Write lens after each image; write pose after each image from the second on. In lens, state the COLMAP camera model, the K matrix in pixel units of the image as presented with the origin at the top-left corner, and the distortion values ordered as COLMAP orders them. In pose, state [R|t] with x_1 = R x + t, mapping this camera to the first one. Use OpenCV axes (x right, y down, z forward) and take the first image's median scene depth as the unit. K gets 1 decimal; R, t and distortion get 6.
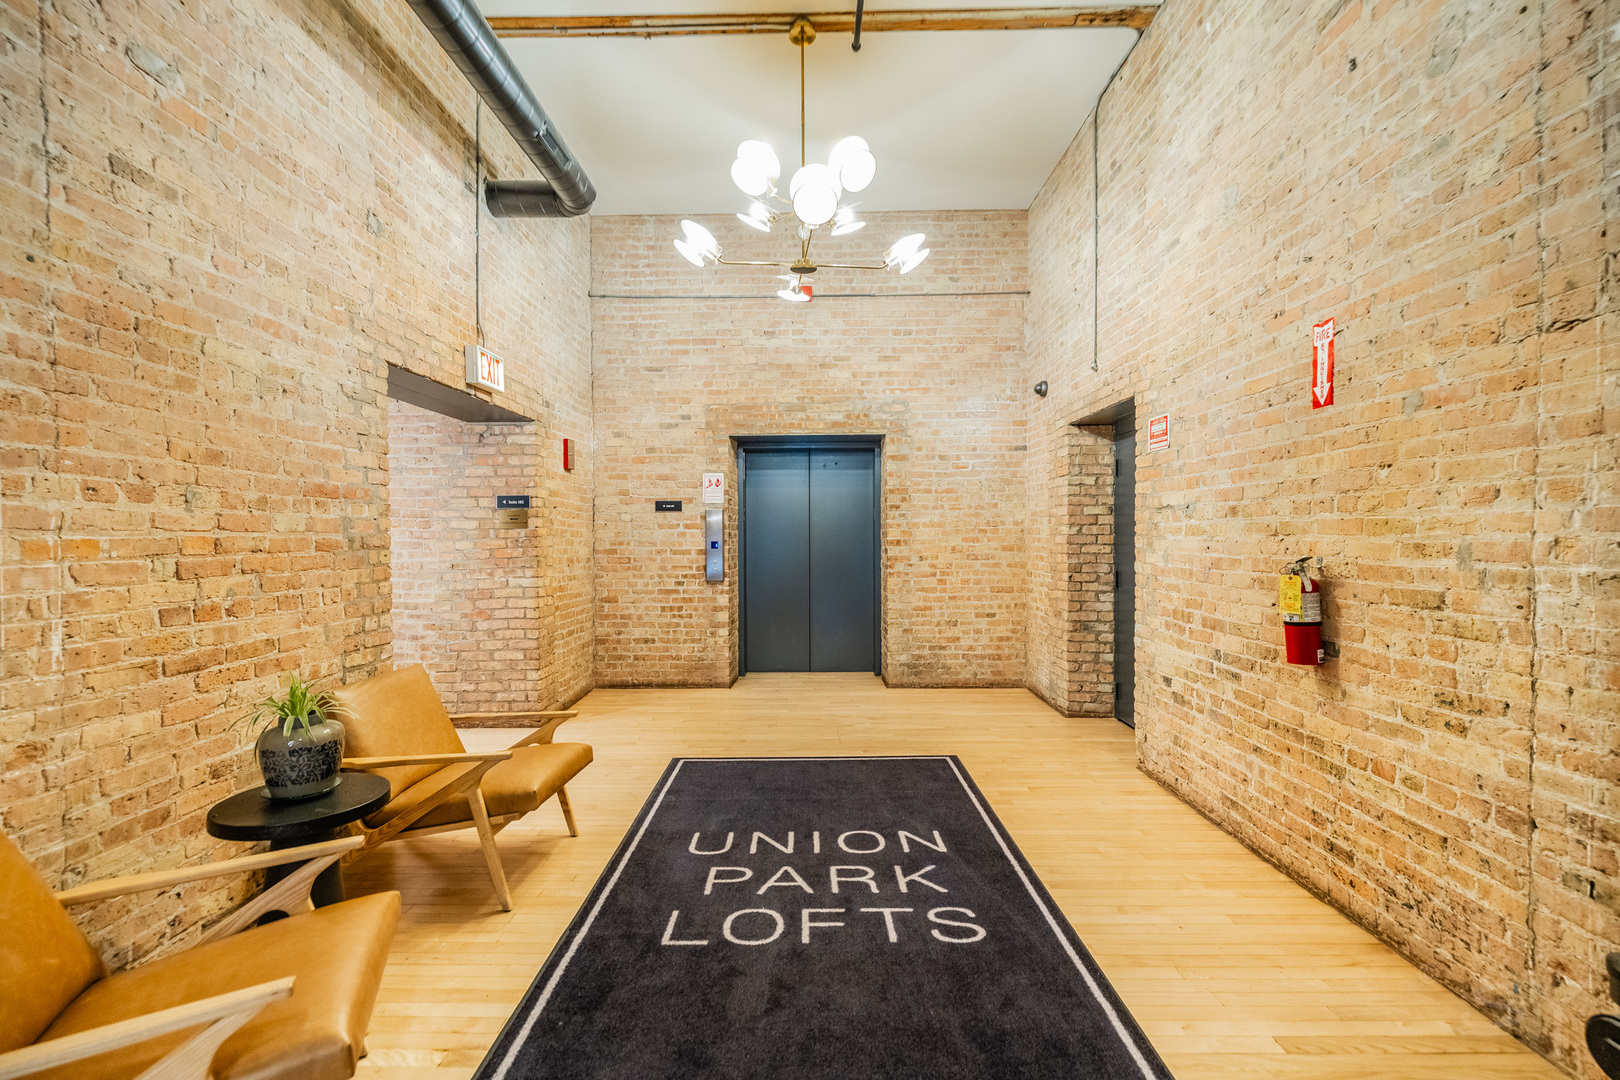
lens RADIAL K [[698.1, 0, 812.3], [0, 698.1, 533.6], [0, 0, 1]] dist [0.004645, 0.000028]
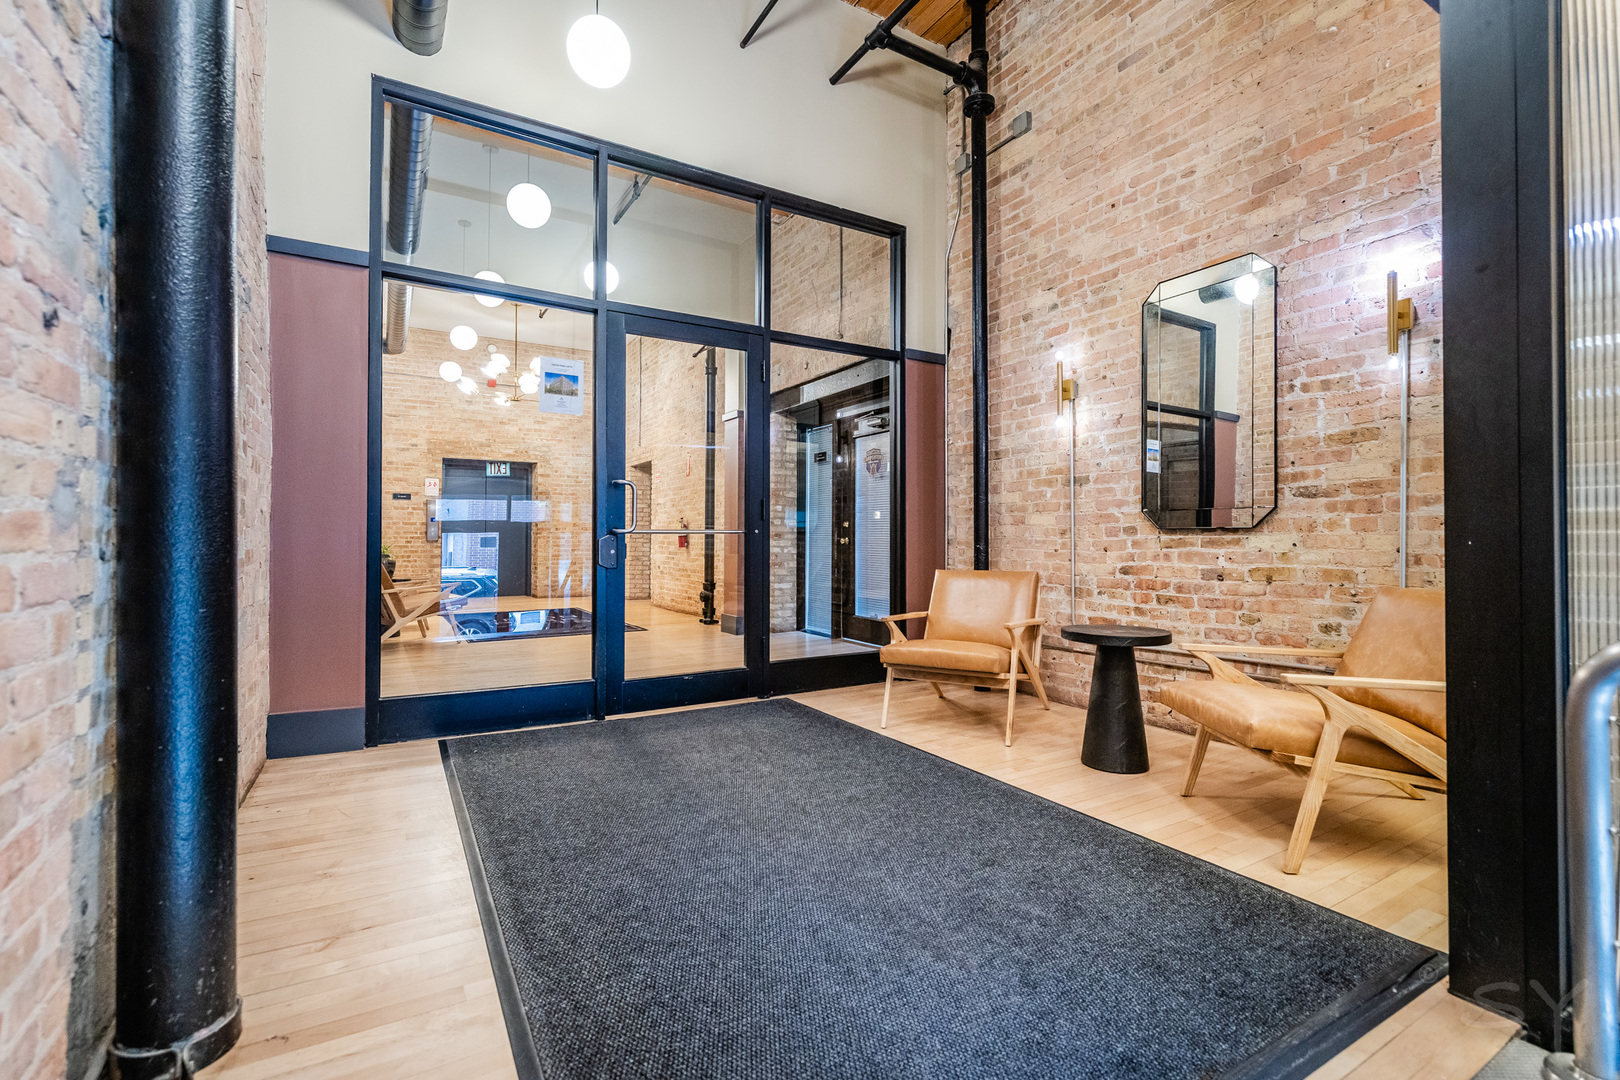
lens RADIAL K [[698.1, 0, 812.3], [0, 698.1, 533.6], [0, 0, 1]] dist [0.004645, 0.000028]
pose [[0.851343, 0.009780, 0.524518, -0.248323], [-0.008176, 0.999952, -0.005376, 0.052379], [-0.524545, 0.000289, 0.851383, -0.981831]]
